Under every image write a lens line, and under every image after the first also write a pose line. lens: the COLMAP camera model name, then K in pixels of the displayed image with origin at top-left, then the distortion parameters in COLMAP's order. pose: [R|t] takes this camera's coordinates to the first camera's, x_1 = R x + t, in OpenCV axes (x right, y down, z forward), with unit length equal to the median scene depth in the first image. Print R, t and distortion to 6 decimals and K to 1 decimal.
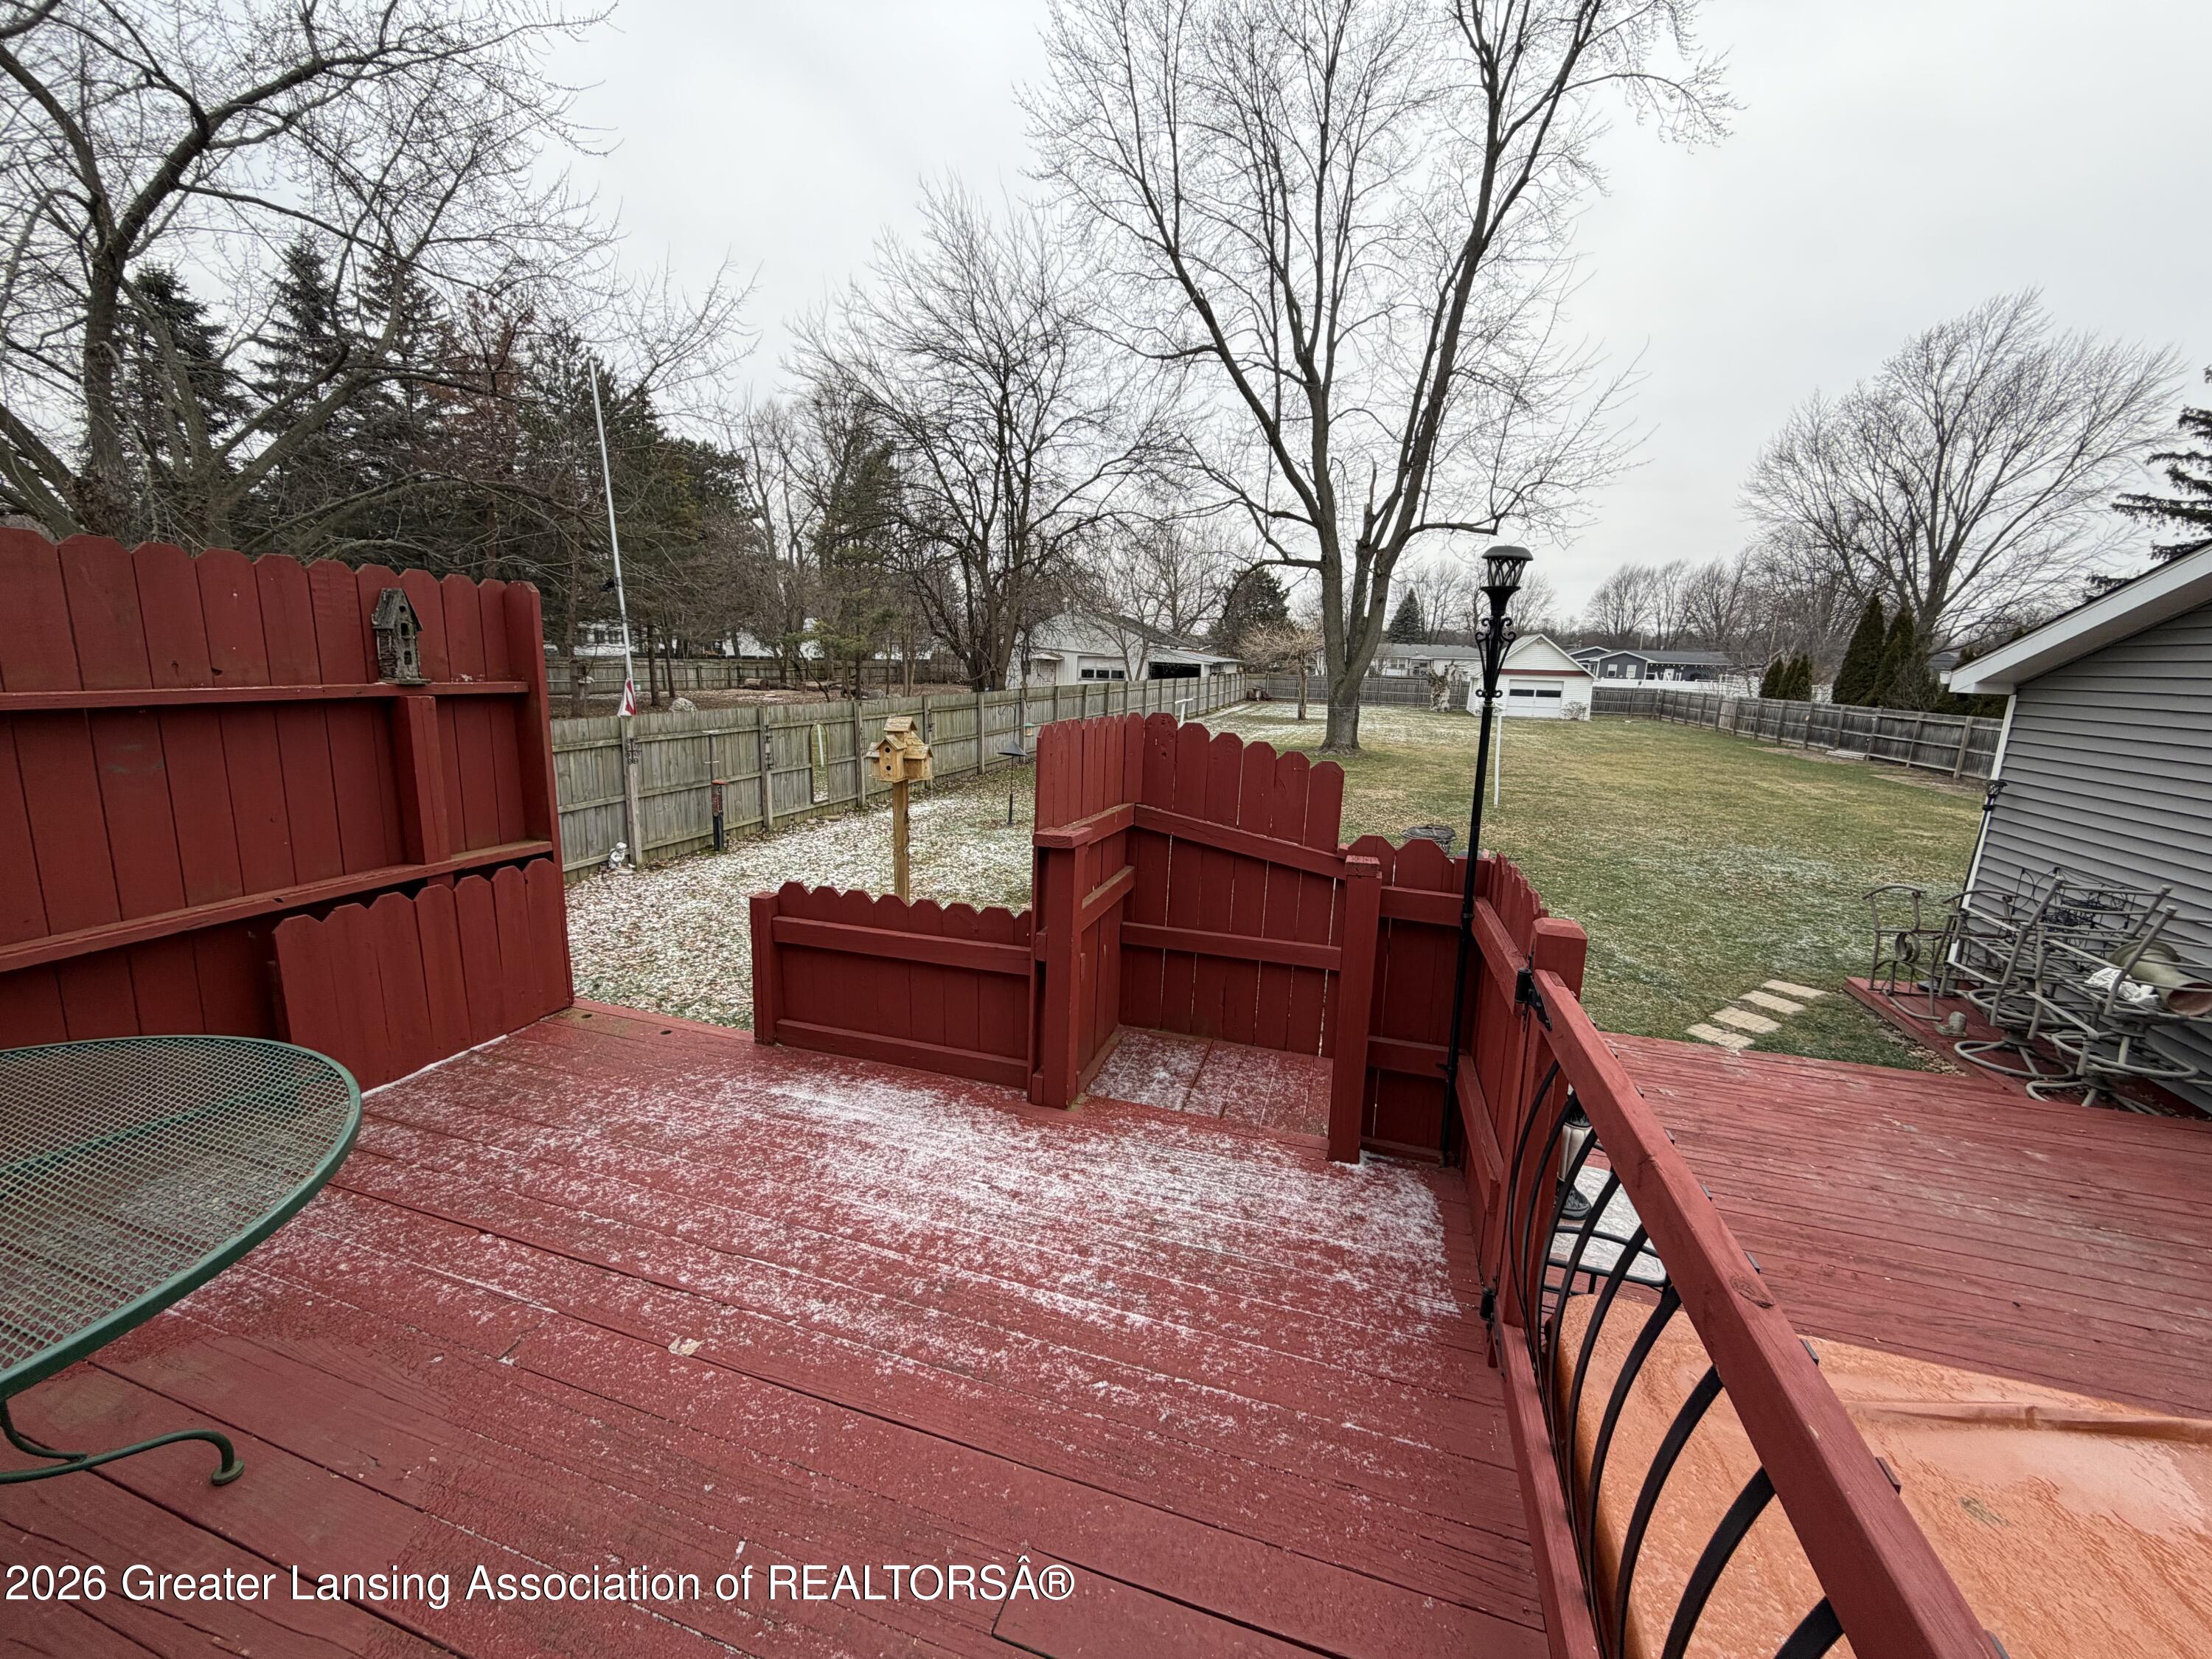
lens RADIAL K [[890.7, 0, 1090.8], [0, 890.7, 833.6], [0, 0, 1]] dist [0.002368, 0.000018]
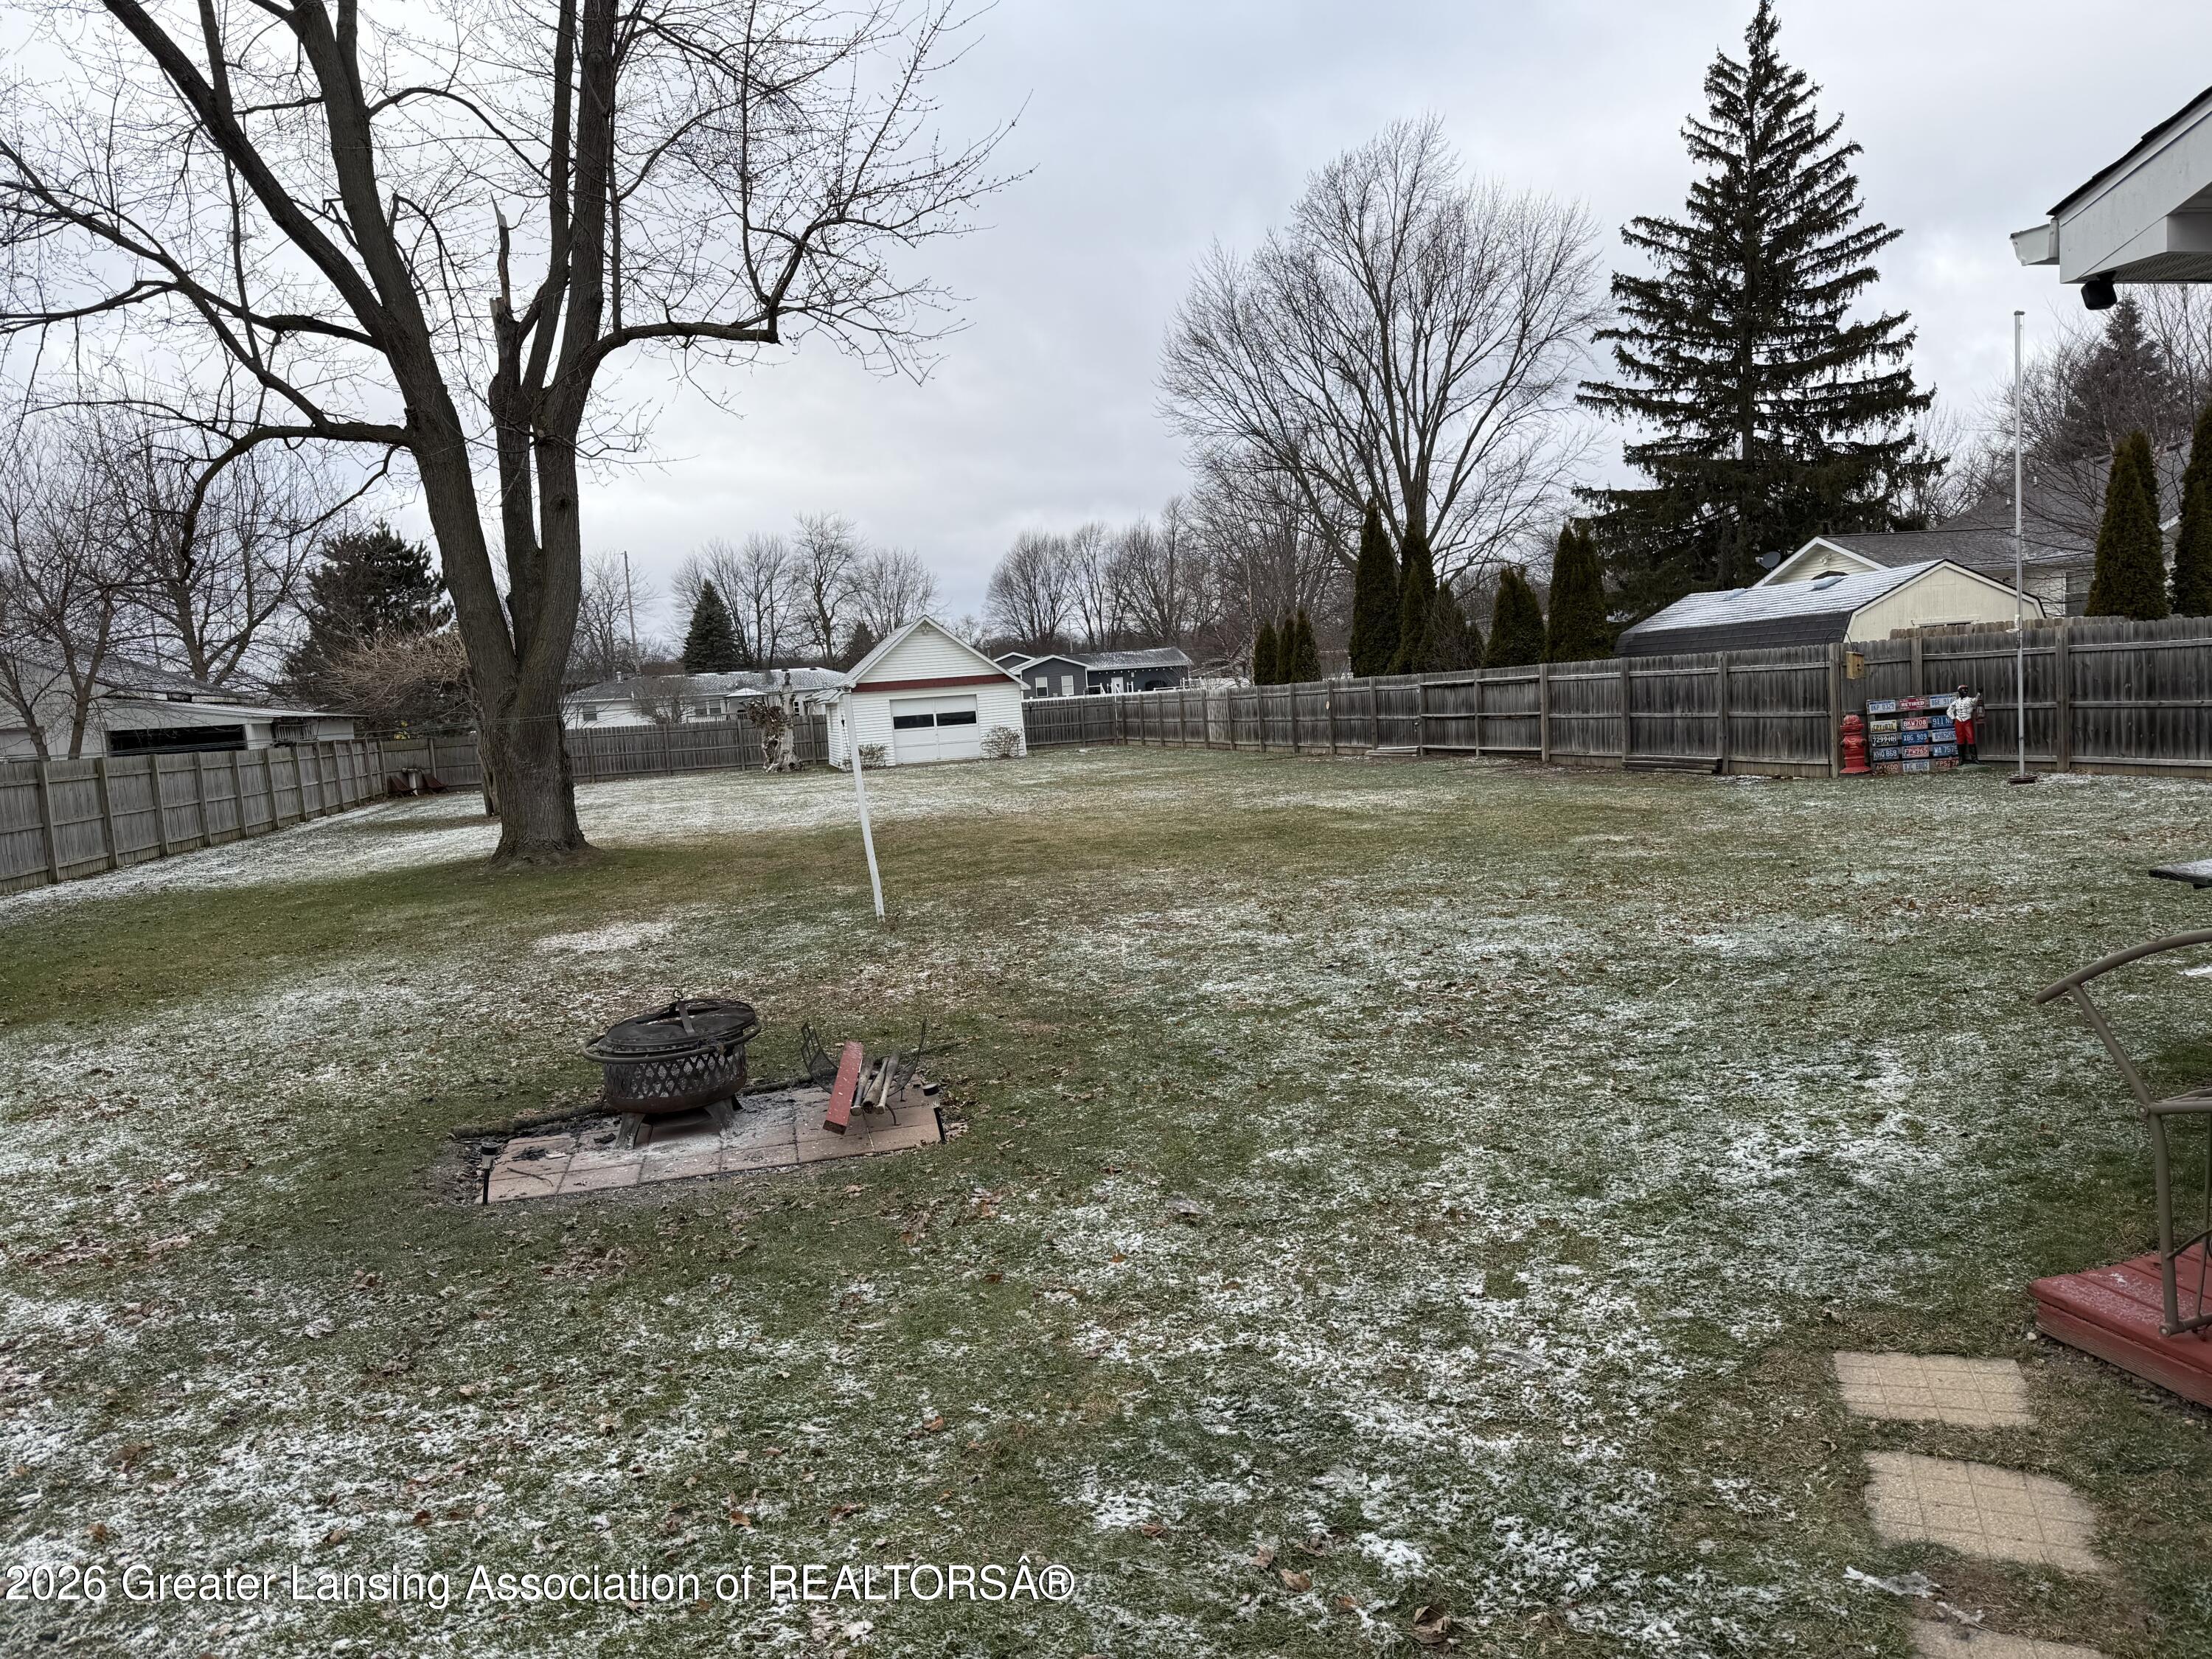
lens RADIAL K [[1571.0, 0, 1097.7], [0, 1571.0, 844.9], [0, 0, 1]] dist [0.093544, -0.141181]
pose [[0.843107, -0.139909, 0.519226, 0.063228], [0.198609, 0.978308, -0.058883, -0.000460], [-0.499725, 0.152768, 0.852606, 0.122768]]
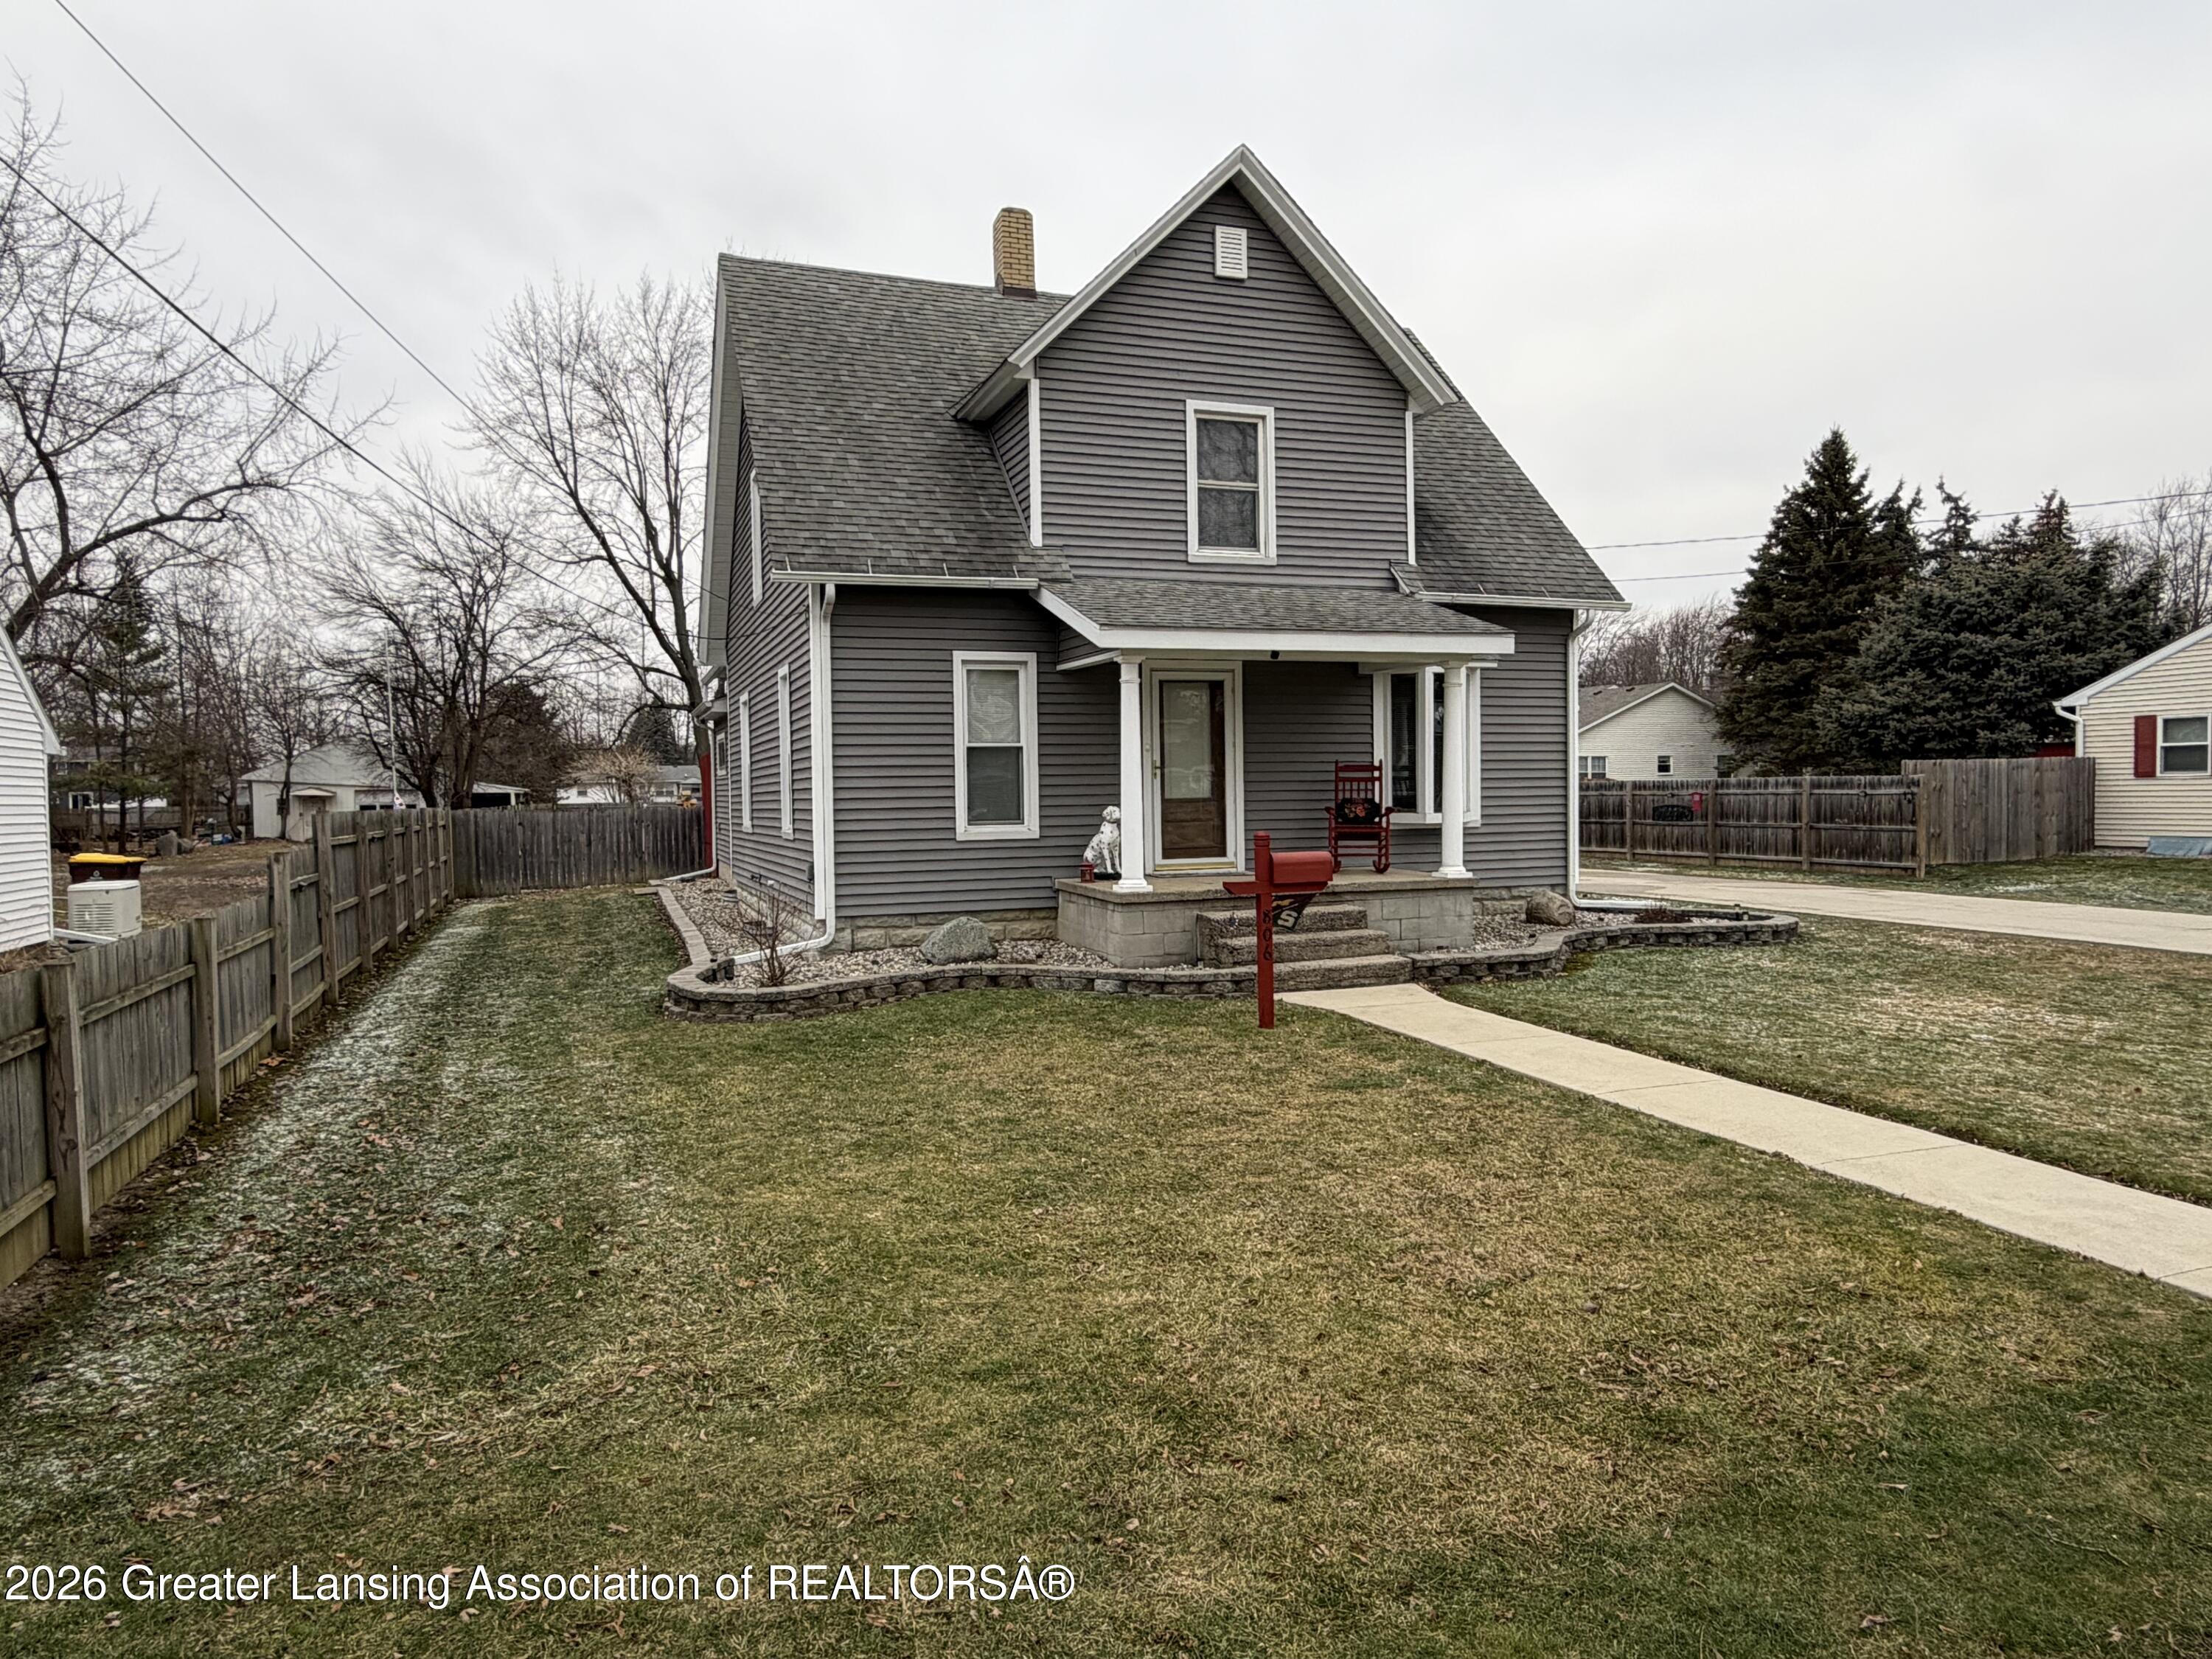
lens RADIAL K [[1514.6, 0, 1106.0], [0, 1514.6, 829.5], [0, 0, 1]] dist [-0.001302, -0.000144]
pose [[0.796322, -0.058855, 0.602002, -0.345102], [0.158124, 0.980901, -0.113266, 0.127449], [-0.583839, 0.185387, 0.790420, -0.620018]]
